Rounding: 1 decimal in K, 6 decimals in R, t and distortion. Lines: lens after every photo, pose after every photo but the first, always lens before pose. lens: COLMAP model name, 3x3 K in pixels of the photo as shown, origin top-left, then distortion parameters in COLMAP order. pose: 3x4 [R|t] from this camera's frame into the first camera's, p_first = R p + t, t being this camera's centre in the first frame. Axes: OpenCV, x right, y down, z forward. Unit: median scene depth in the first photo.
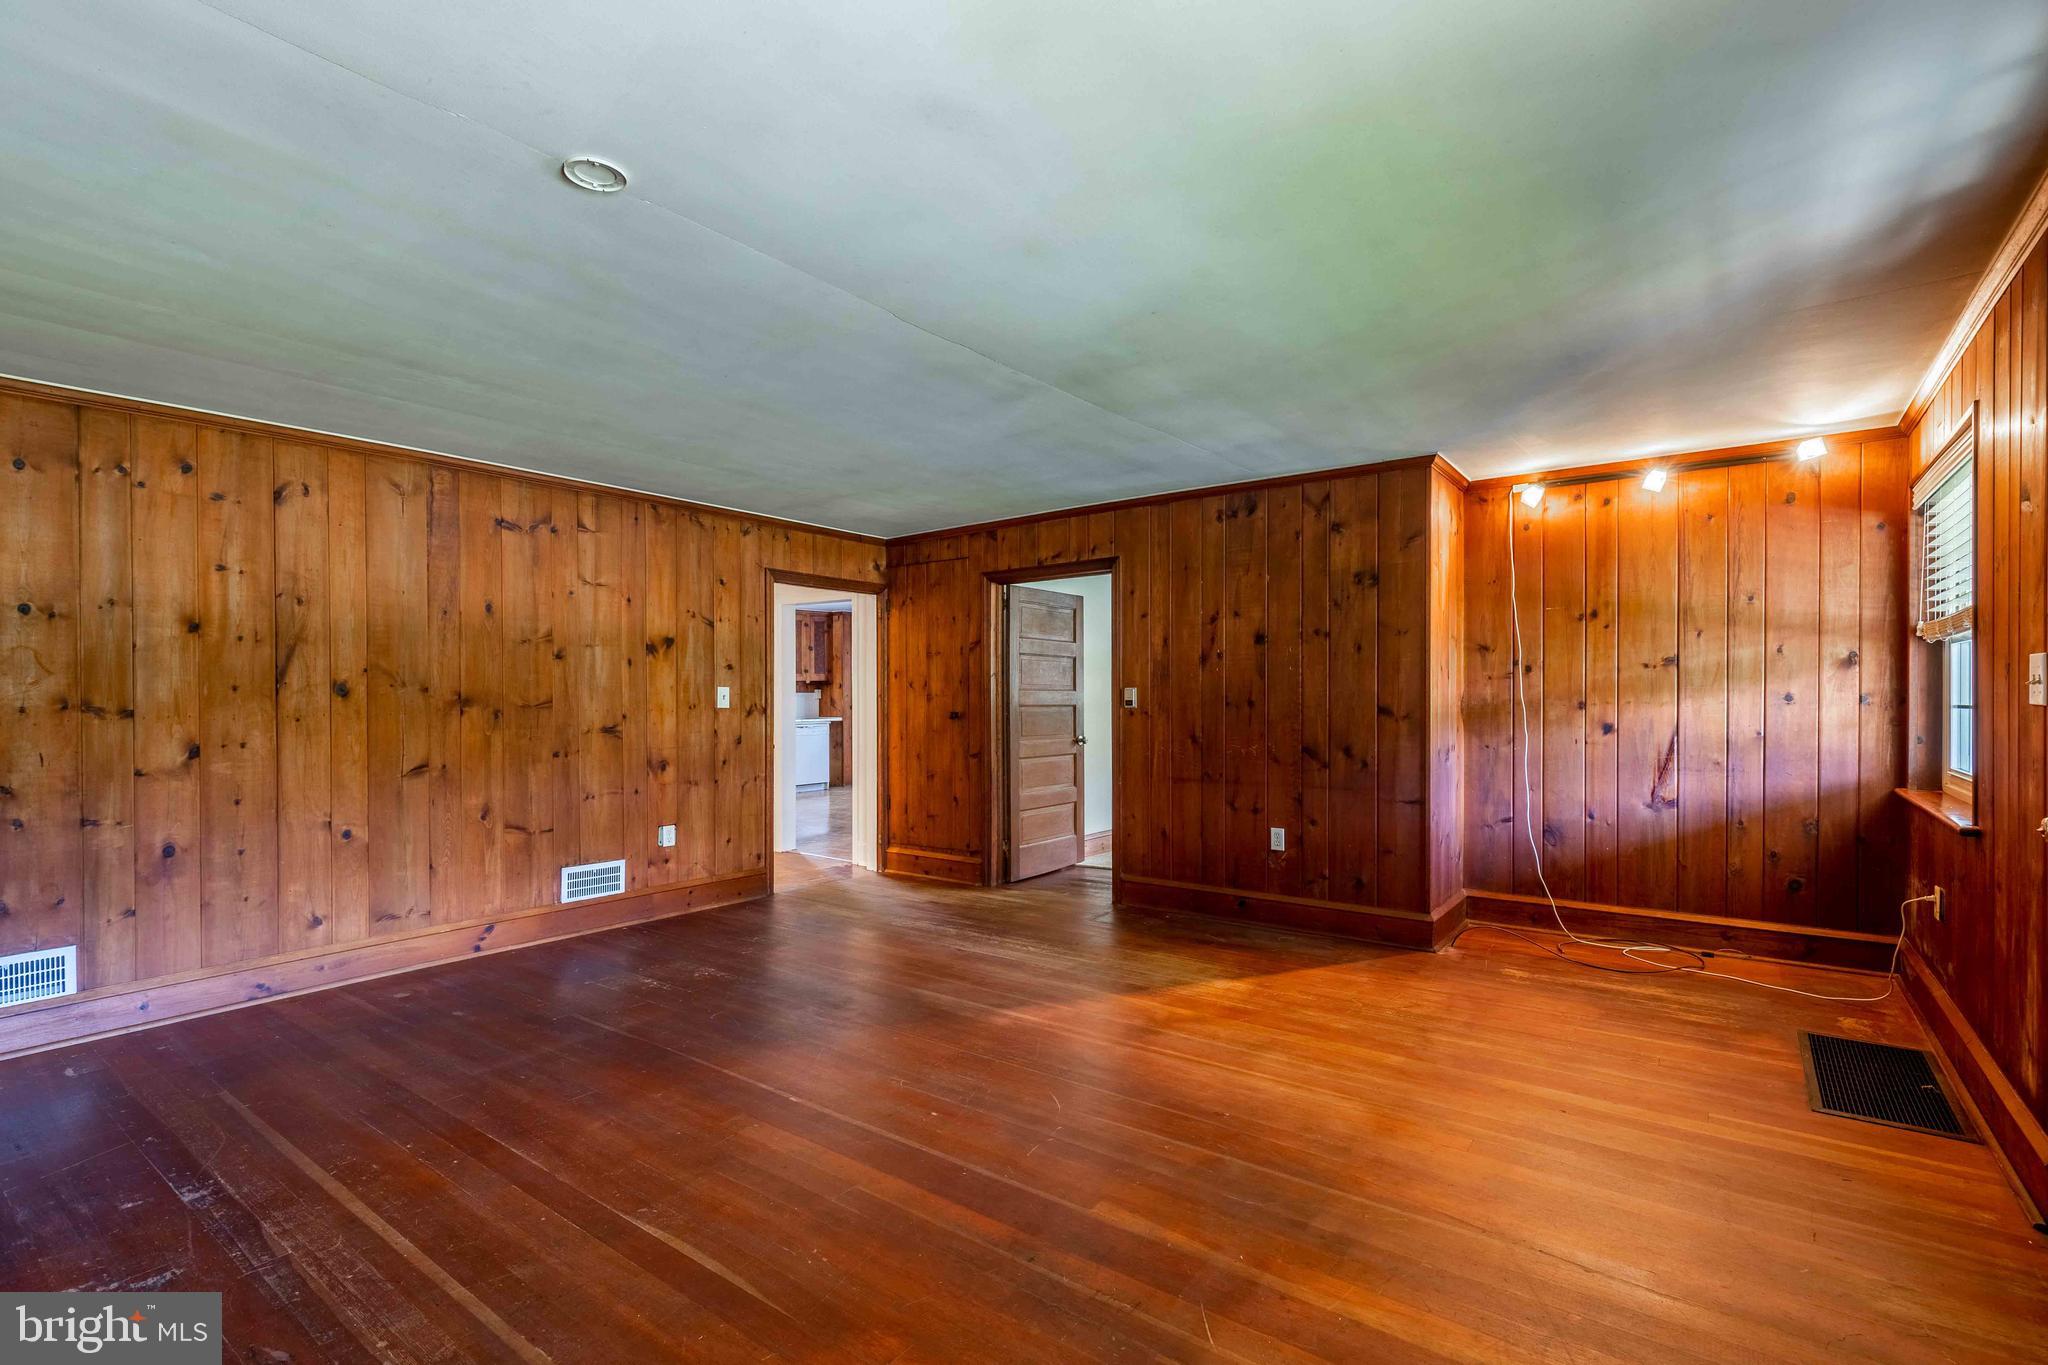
lens RADIAL K [[938.9, 0, 1031.9], [0, 938.9, 695.1], [0, 0, 1]] dist [0.010904, -0.001259]
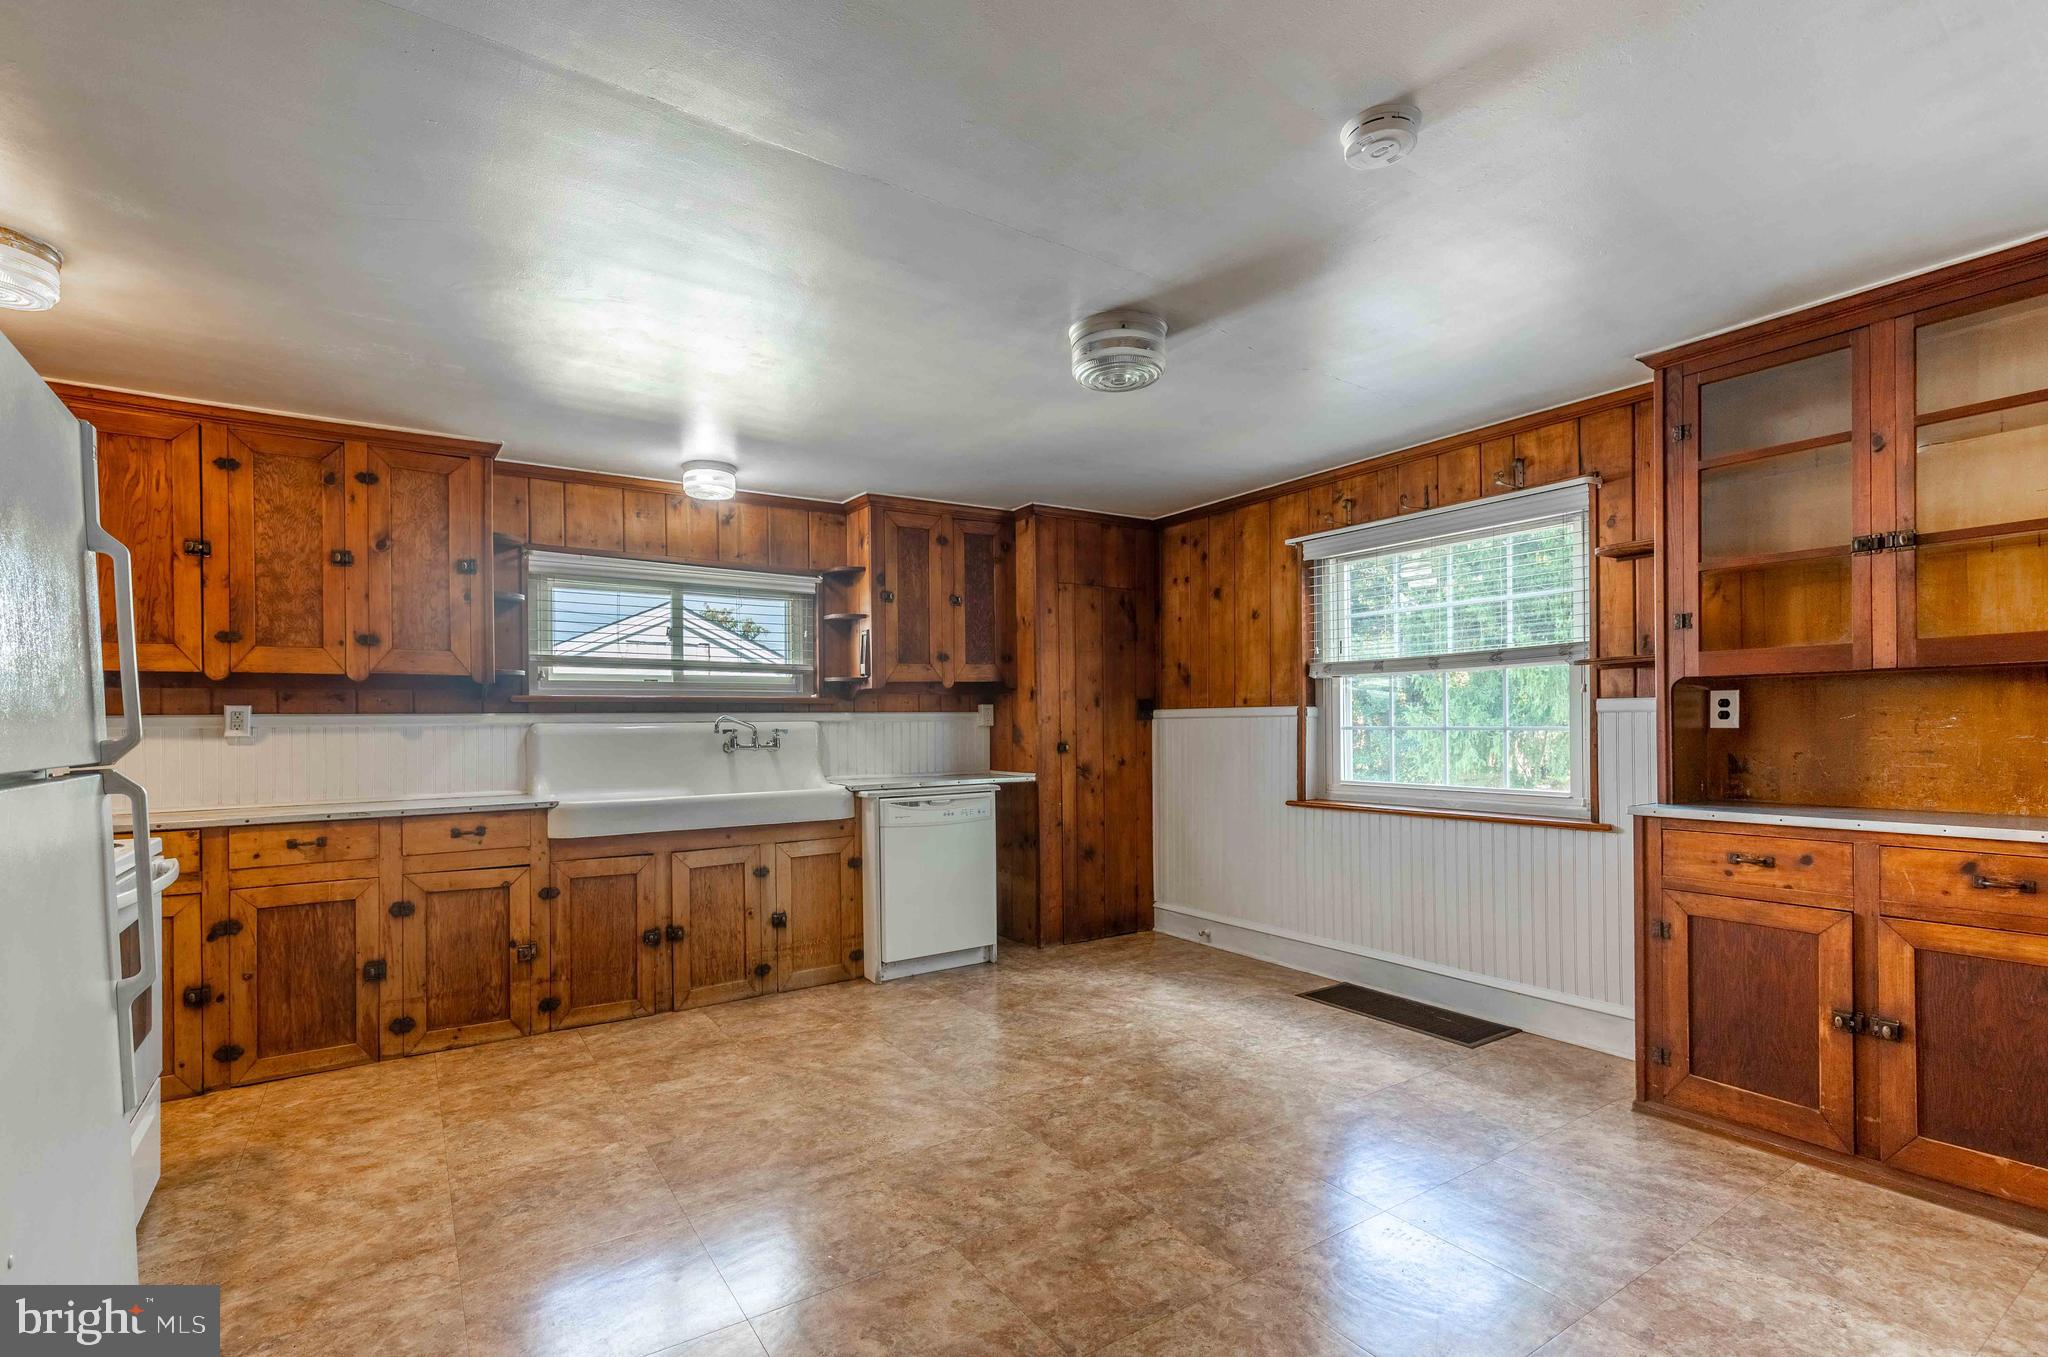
lens RADIAL K [[927.1, 0, 1022.2], [0, 927.1, 718.5], [0, 0, 1]] dist [0.010968, -0.000399]
pose [[0.940830, -0.009220, -0.338752, -0.220250], [0.008292, 0.999957, -0.004186, 0.005848], [0.338776, 0.001129, 0.940866, 1.844736]]
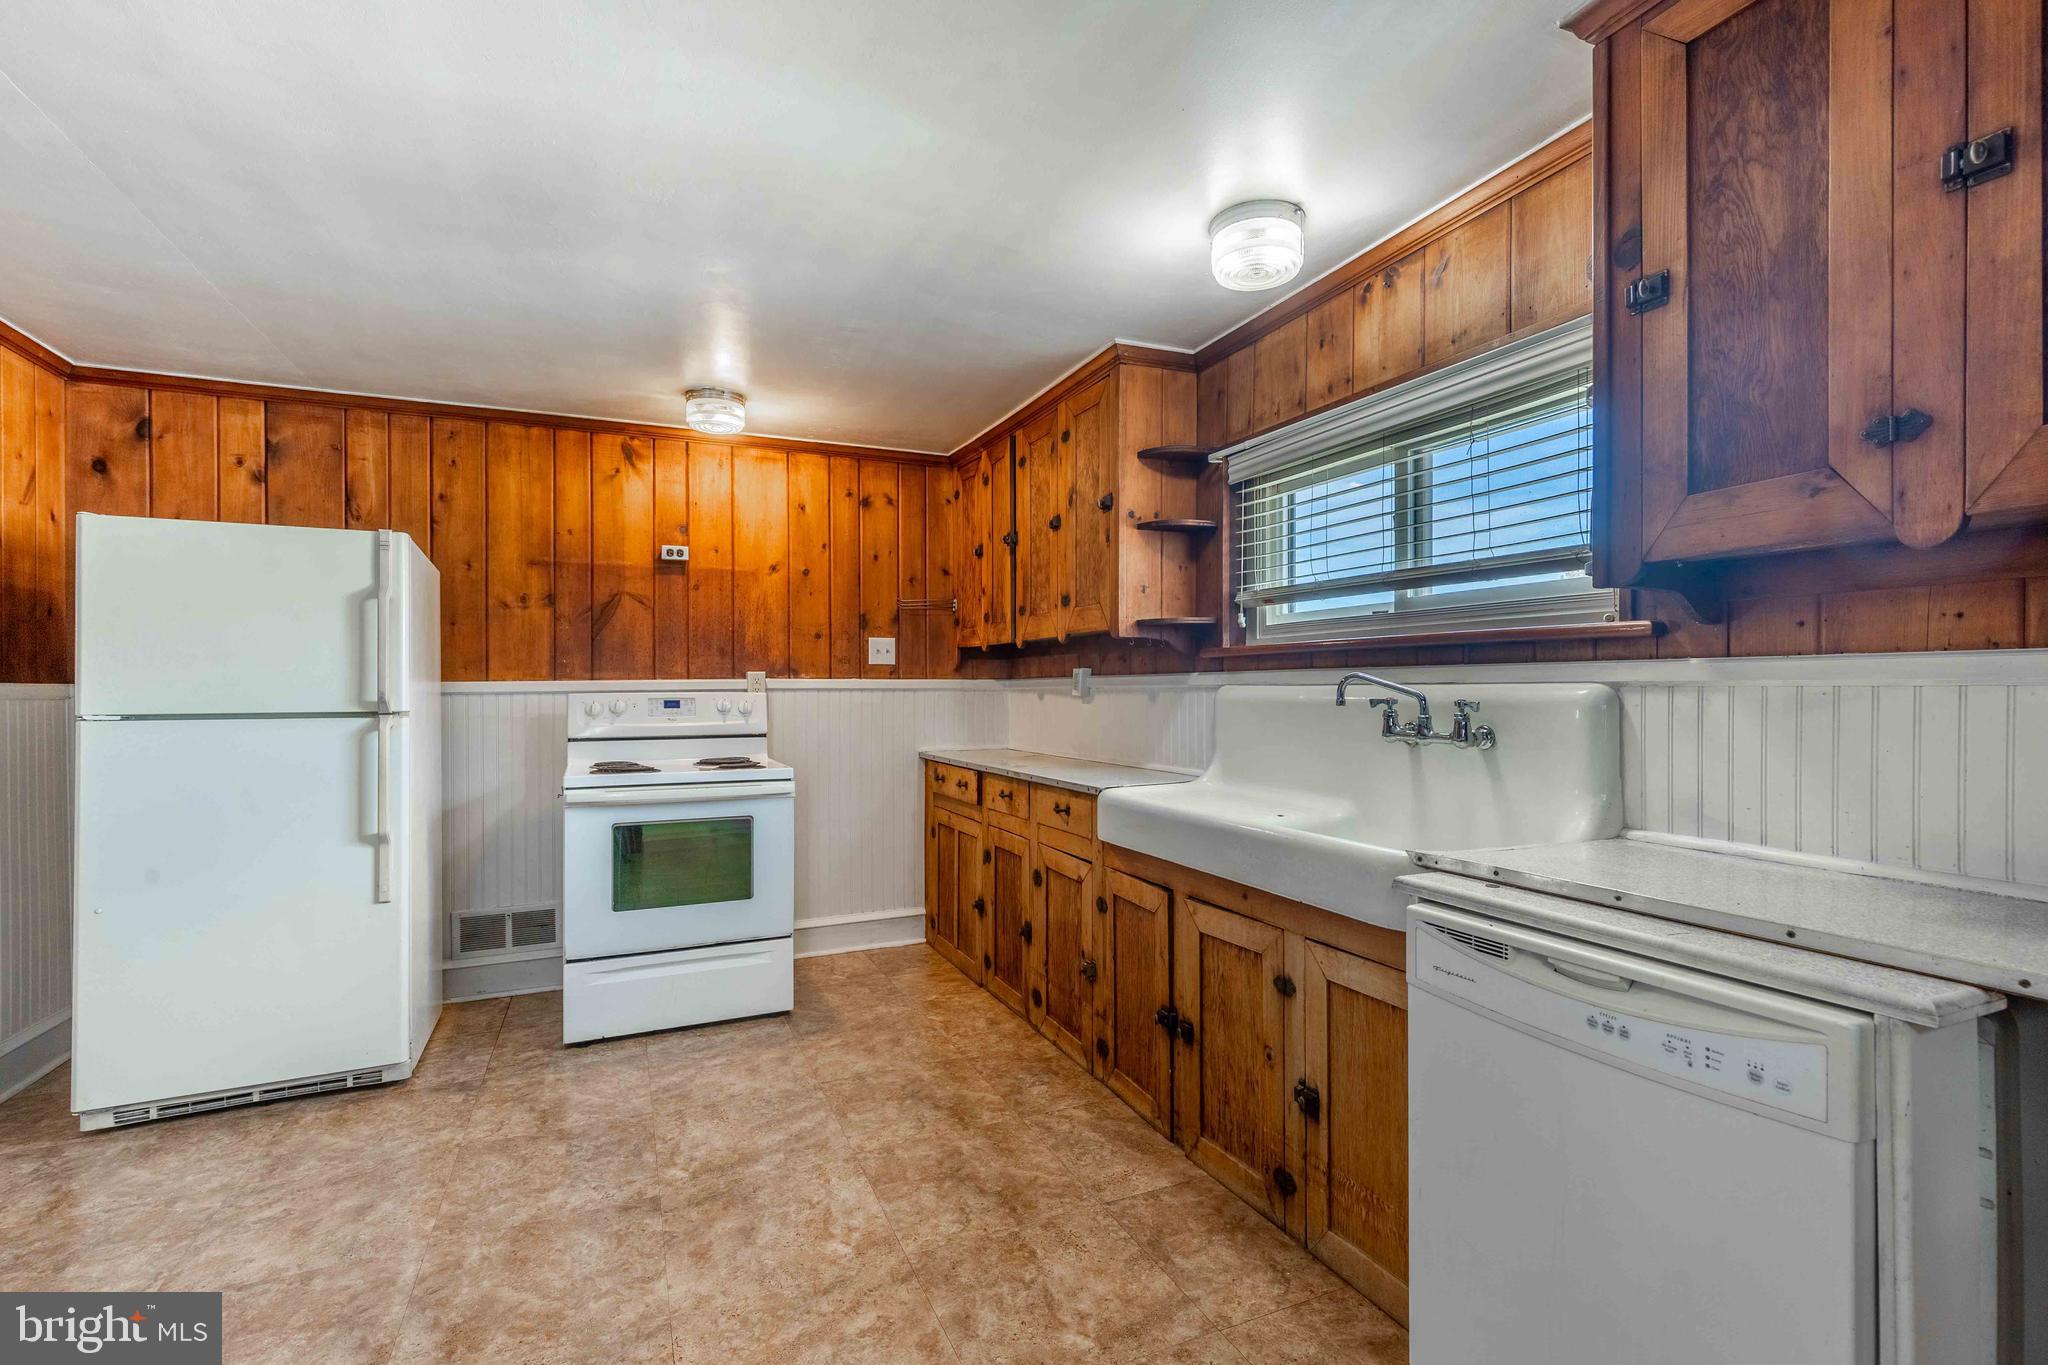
lens RADIAL K [[935.9, 0, 1035.8], [0, 935.9, 690.7], [0, 0, 1]] dist [0.008196, 0.000181]
pose [[-0.488395, 0.006795, -0.872596, -0.314738], [0.005021, 0.999975, 0.004976, 0.002694], [0.872608, -0.001951, -0.488417, 2.775823]]
